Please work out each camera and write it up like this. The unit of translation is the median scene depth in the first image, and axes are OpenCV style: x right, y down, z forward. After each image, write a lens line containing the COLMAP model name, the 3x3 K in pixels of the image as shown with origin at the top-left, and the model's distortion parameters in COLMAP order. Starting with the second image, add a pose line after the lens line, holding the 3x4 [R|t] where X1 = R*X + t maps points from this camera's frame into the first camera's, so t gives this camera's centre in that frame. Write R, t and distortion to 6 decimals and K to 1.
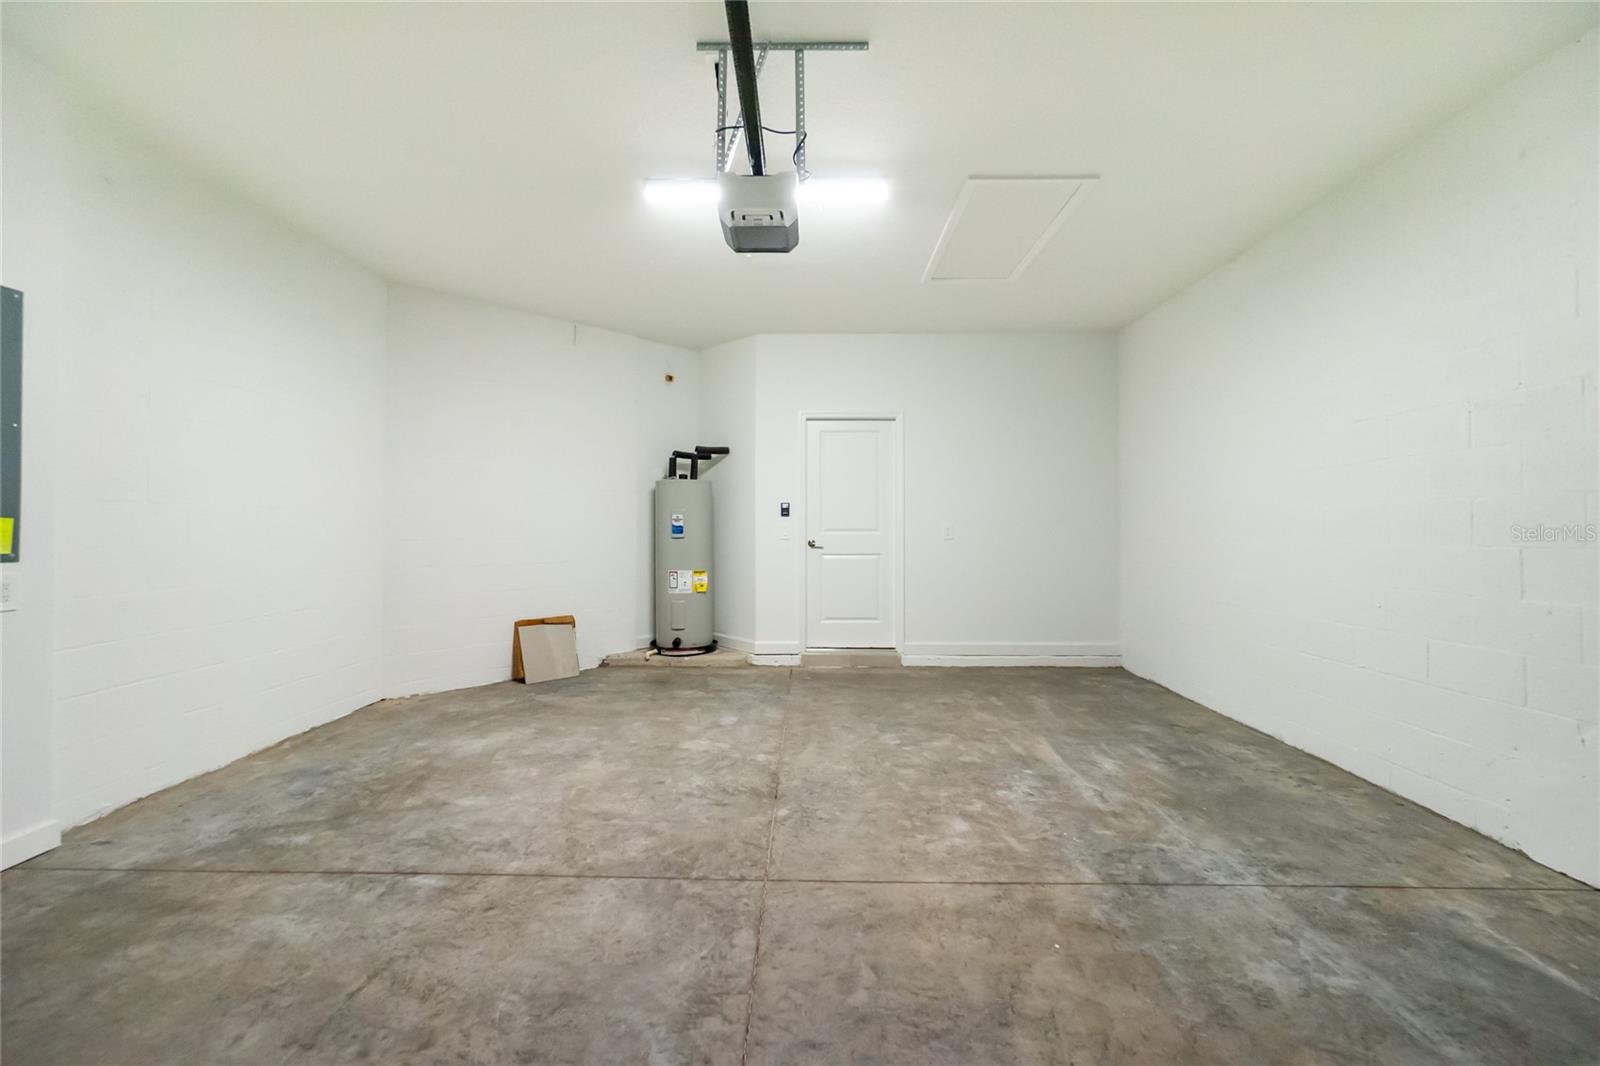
lens RADIAL K [[685.0, 0, 794.0], [0, 685.0, 524.8], [0, 0, 1]] dist [-0.014102, 0.005544]
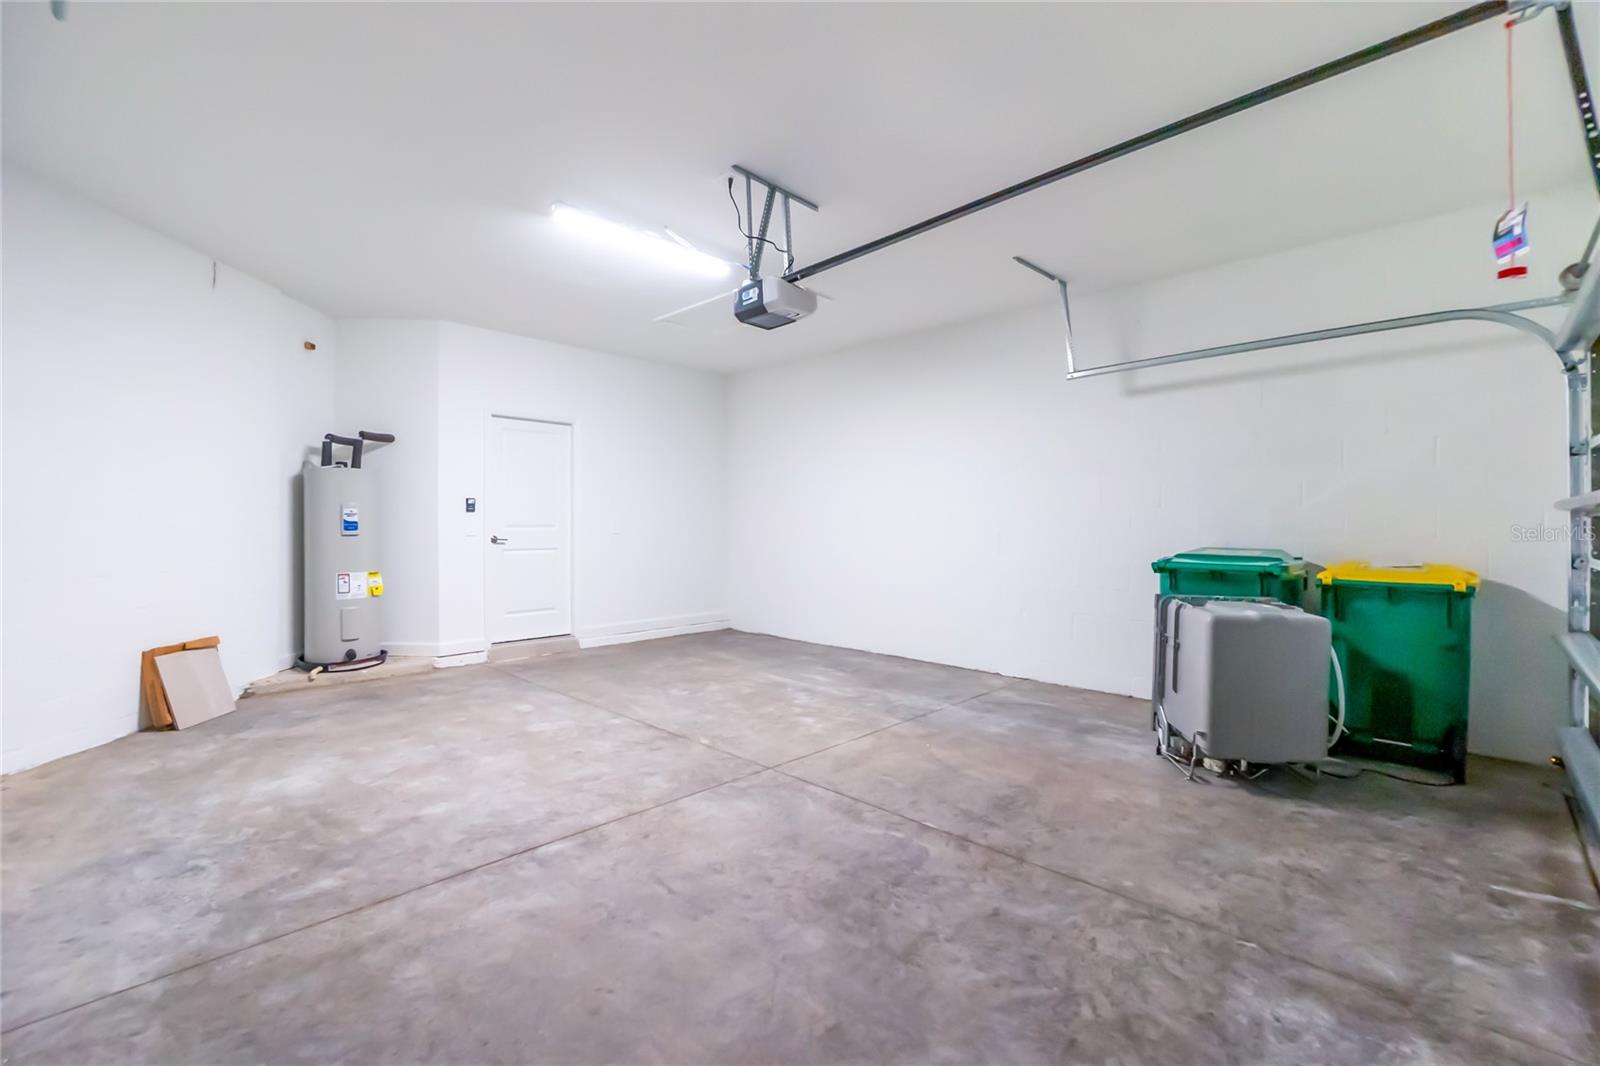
lens RADIAL K [[685.0, 0, 794.0], [0, 685.0, 524.8], [0, 0, 1]] dist [-0.014102, 0.005544]
pose [[0.686900, -0.000911, 0.726751, -0.766315], [-0.002417, 0.999991, 0.003539, 0.002530], [-0.726748, -0.004188, 0.686892, -0.016436]]
